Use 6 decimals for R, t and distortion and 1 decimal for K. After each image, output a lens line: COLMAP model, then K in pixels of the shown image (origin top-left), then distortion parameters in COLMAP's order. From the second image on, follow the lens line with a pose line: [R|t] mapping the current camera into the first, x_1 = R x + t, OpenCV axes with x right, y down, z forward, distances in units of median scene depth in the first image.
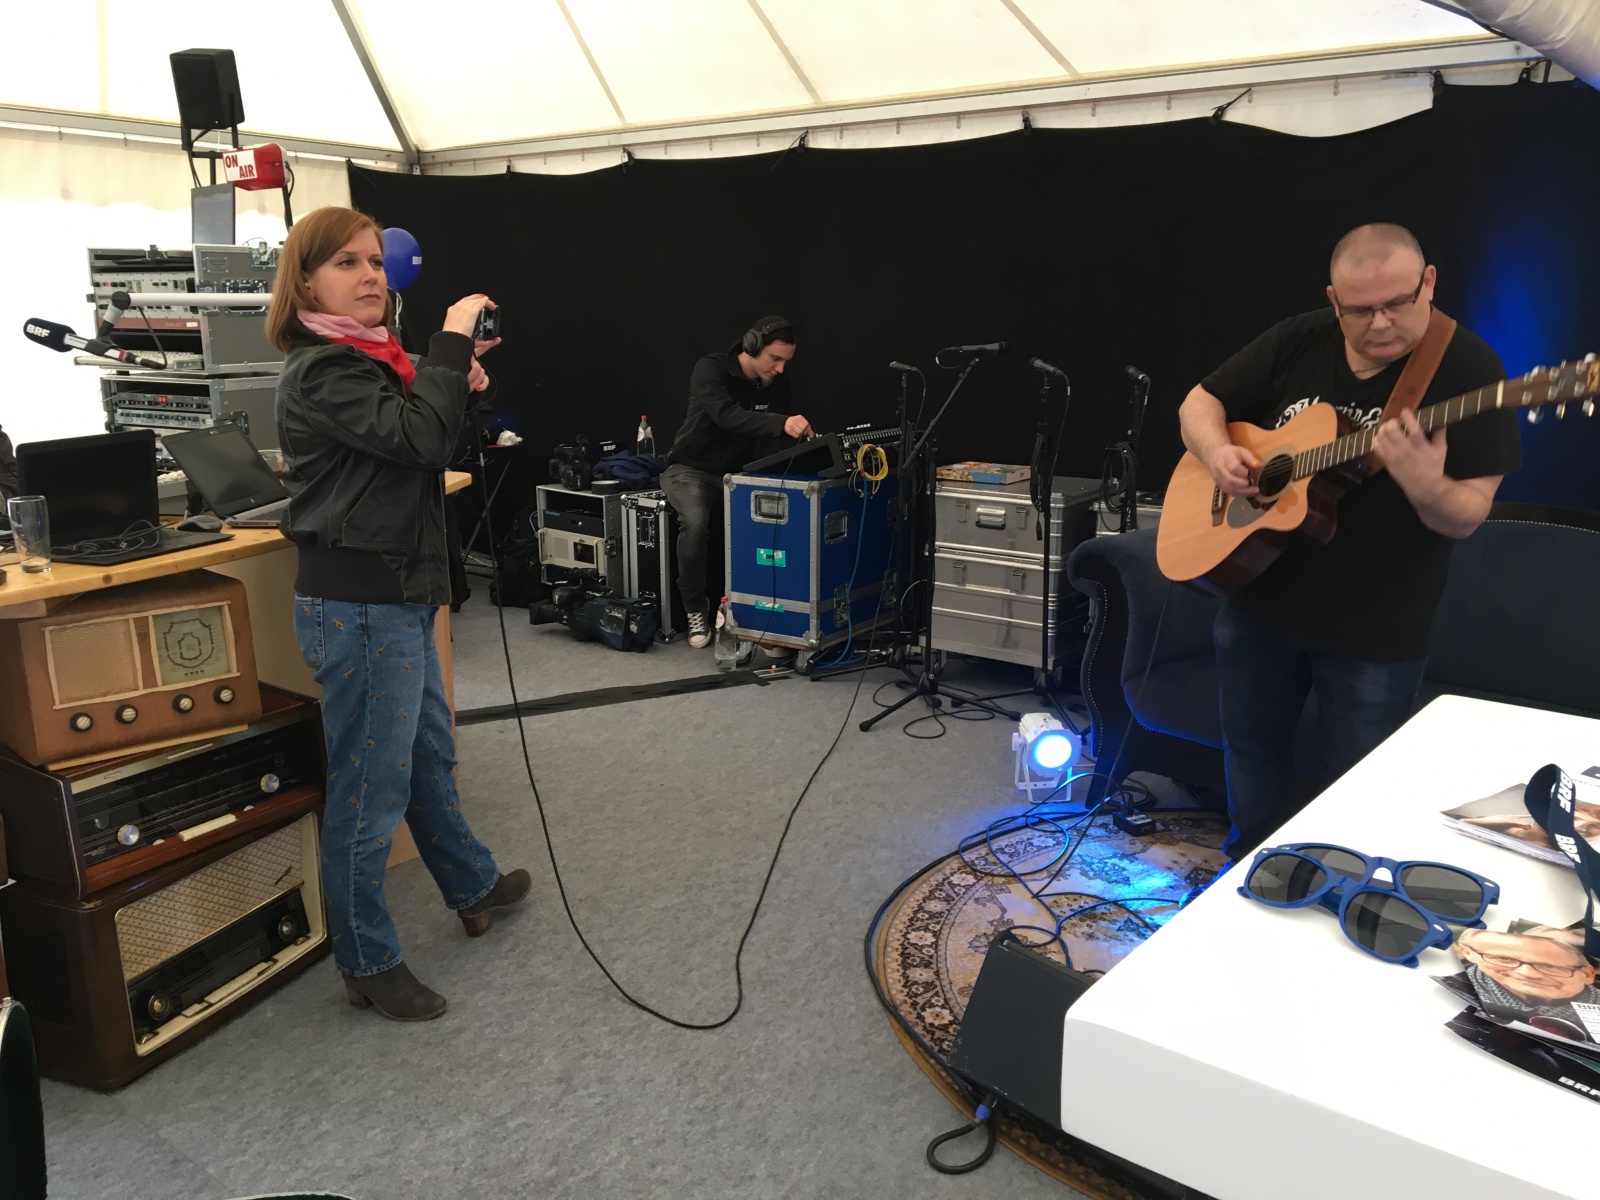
lens RADIAL K [[1346.7, 0, 793.4], [0, 1346.7, 596.9], [0, 0, 1]] dist [0.079911, -0.102384]
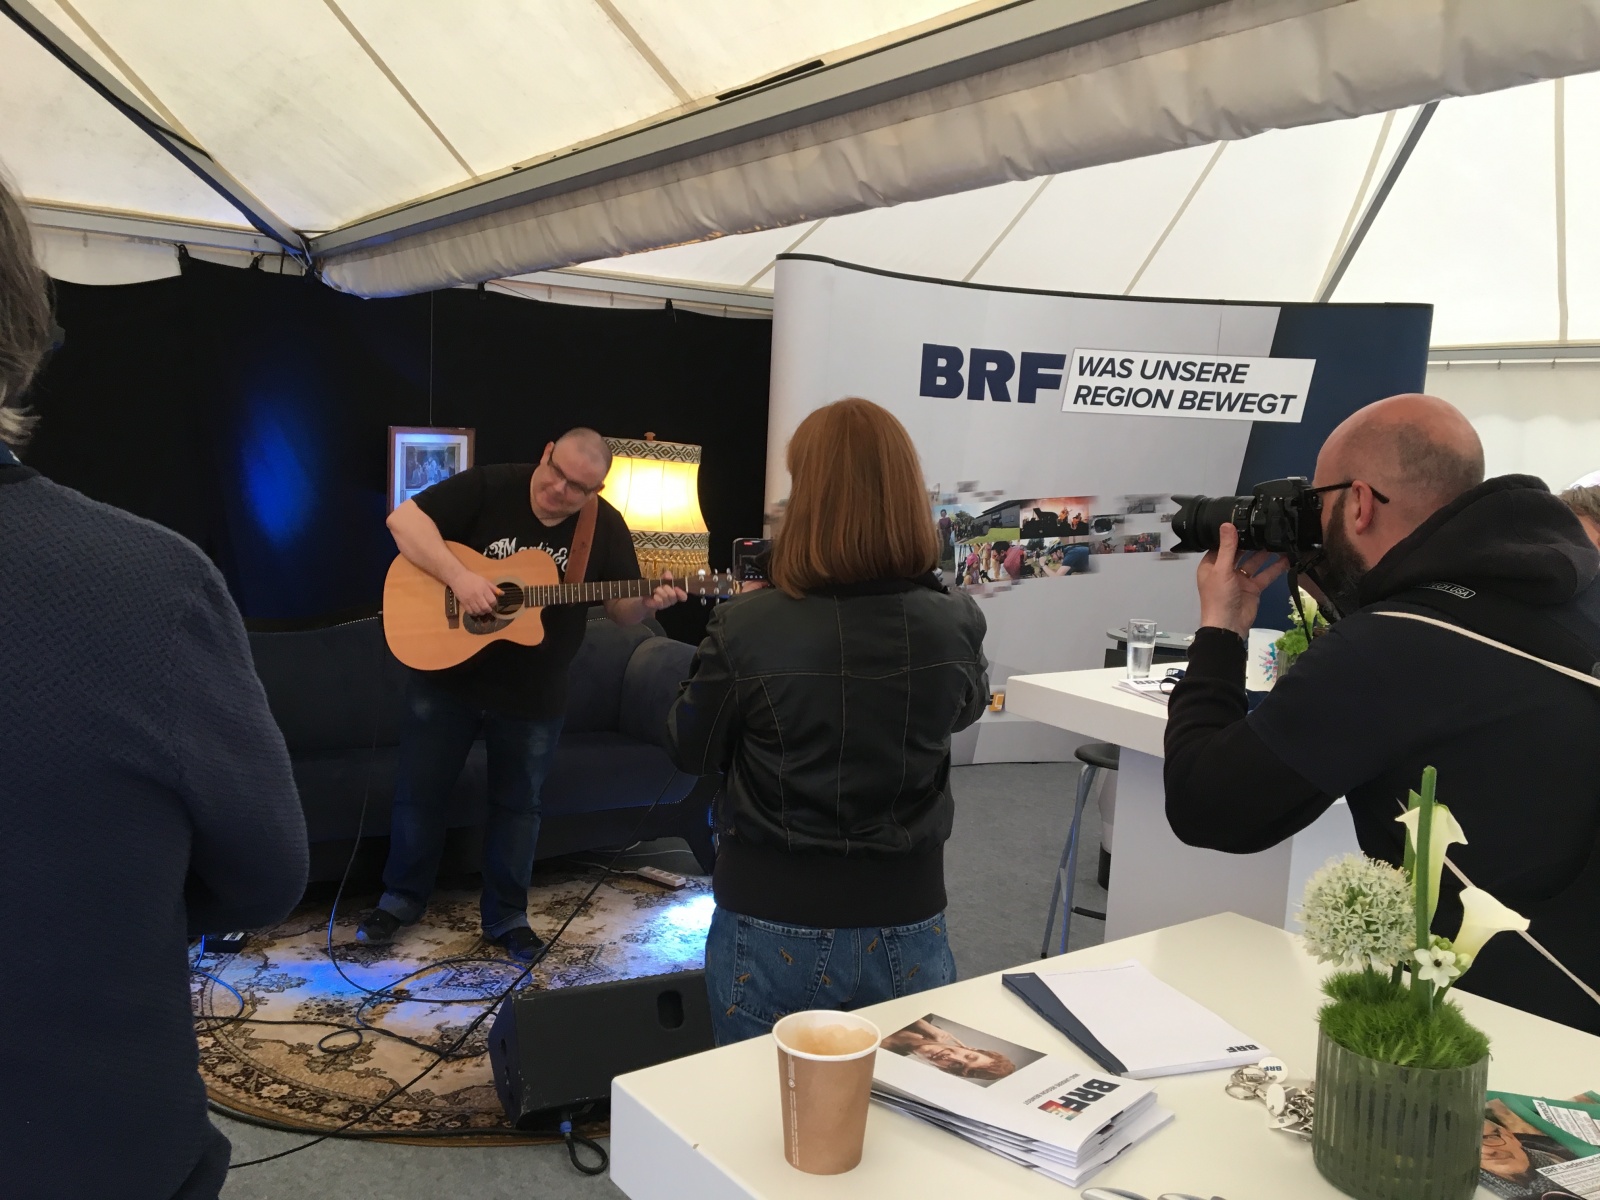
lens RADIAL K [[1346.7, 0, 797.4], [0, 1346.7, 604.4], [0, 0, 1]] dist [0.079911, -0.102384]
pose [[0.271469, -0.111398, 0.955979, -0.559476], [0.160639, 0.984590, 0.069115, -0.085133], [-0.948947, 0.134805, 0.285180, 0.227378]]
